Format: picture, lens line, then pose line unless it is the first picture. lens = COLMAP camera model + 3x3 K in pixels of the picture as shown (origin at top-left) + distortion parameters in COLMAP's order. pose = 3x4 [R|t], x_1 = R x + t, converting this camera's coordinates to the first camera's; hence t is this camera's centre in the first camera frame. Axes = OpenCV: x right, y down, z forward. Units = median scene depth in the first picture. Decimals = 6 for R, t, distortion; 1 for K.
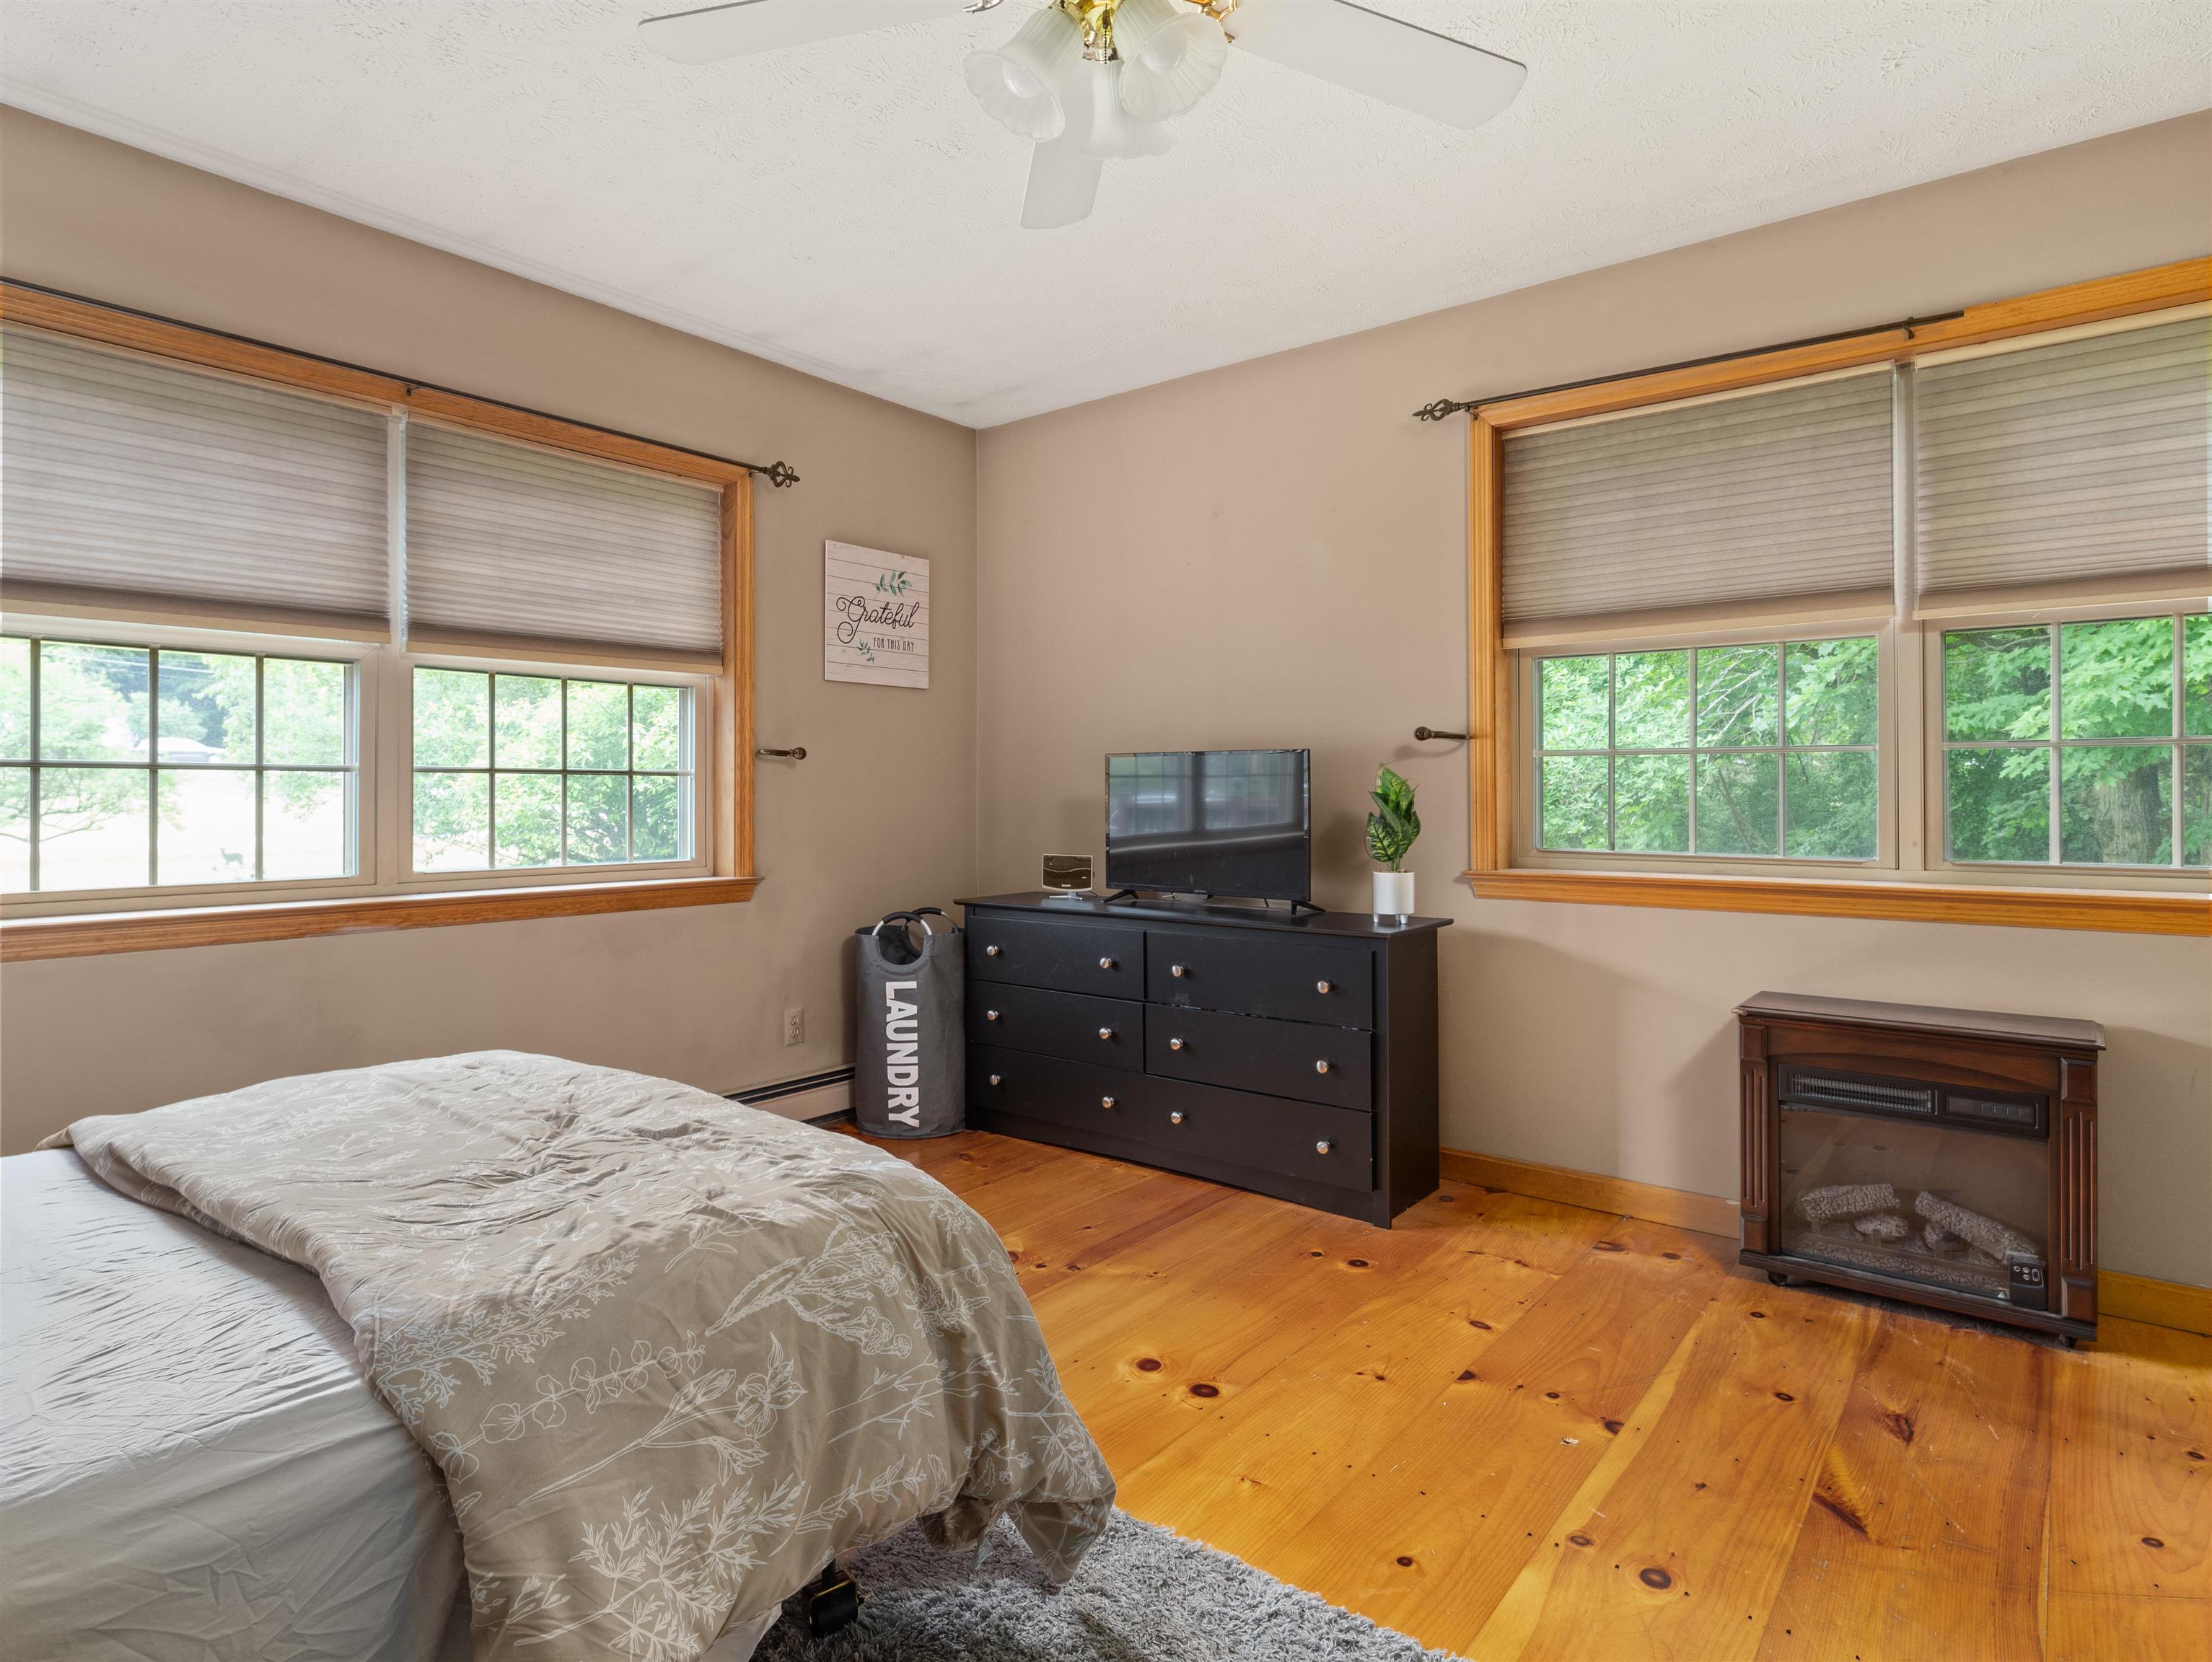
lens RADIAL K [[1214.9, 0, 1109.8], [0, 1214.9, 788.0], [0, 0, 1]] dist [0.007071, -0.002468]
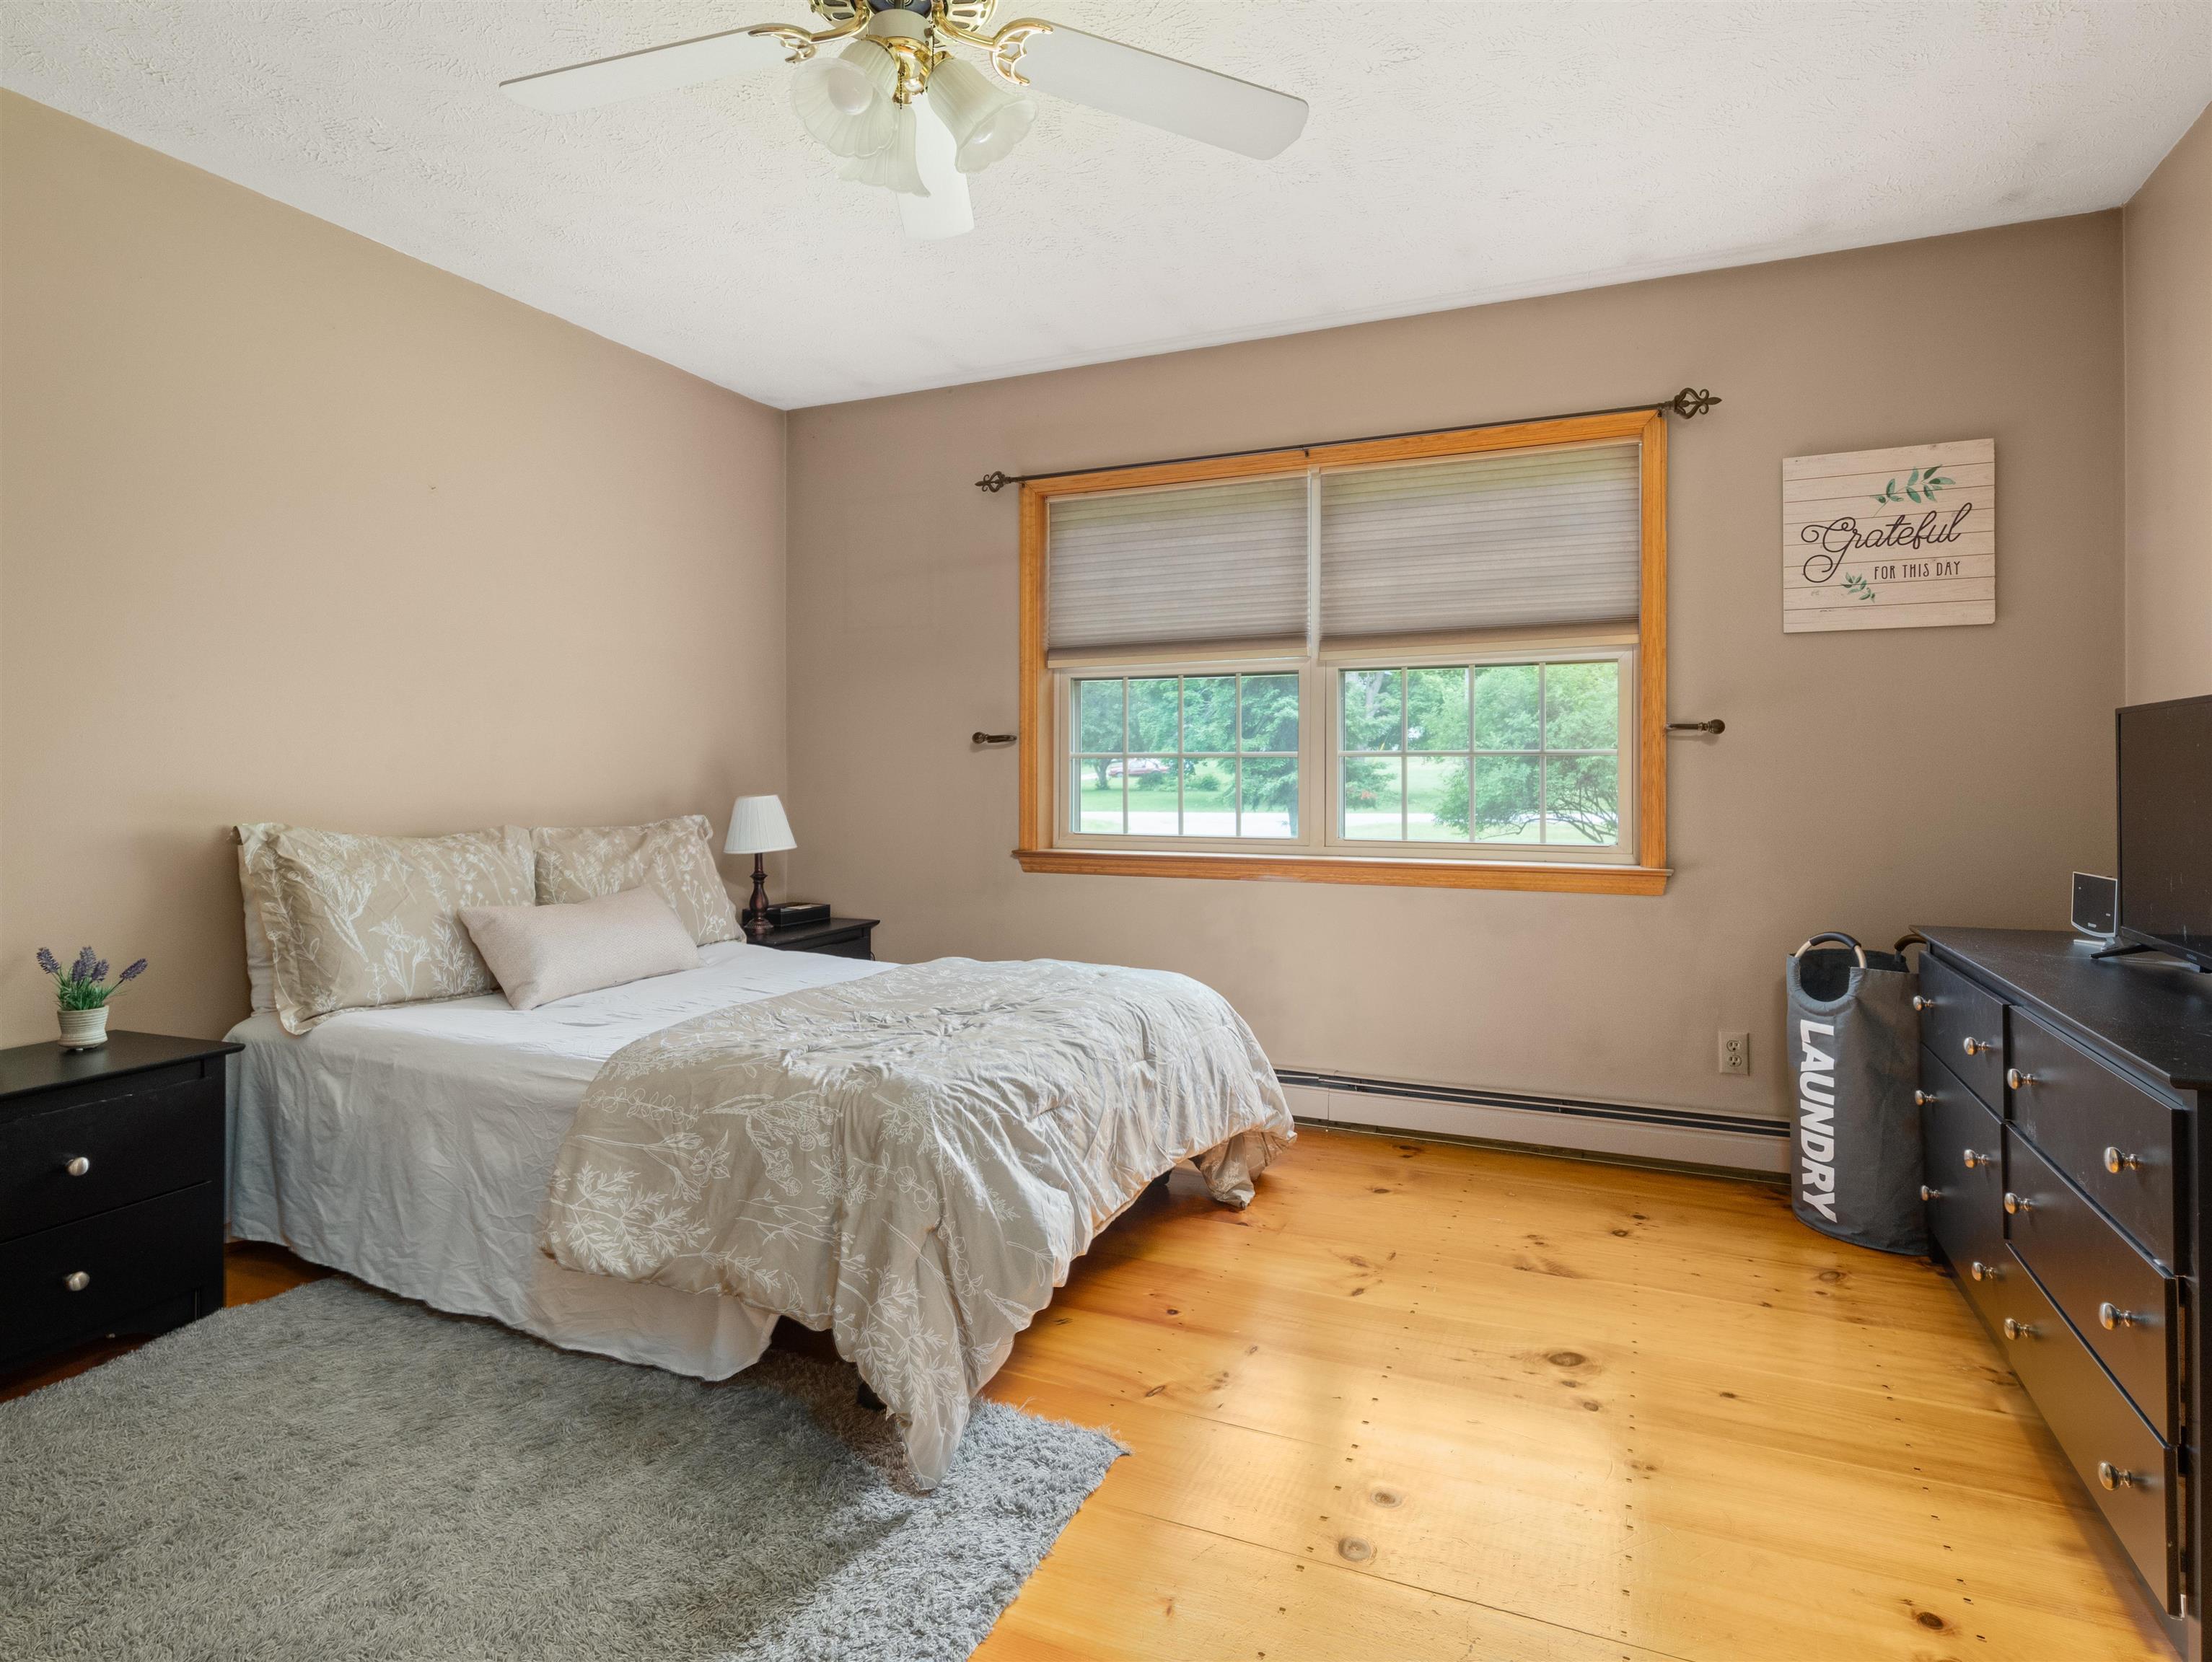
lens RADIAL K [[1214.9, 0, 1086.9], [0, 1214.9, 768.3], [0, 0, 1]] dist [0.007071, -0.002468]
pose [[0.236790, -0.003025, -0.971556, 0.461199], [0.004826, 0.999986, -0.001938, -0.000165], [0.971549, -0.004230, 0.236802, 0.379371]]
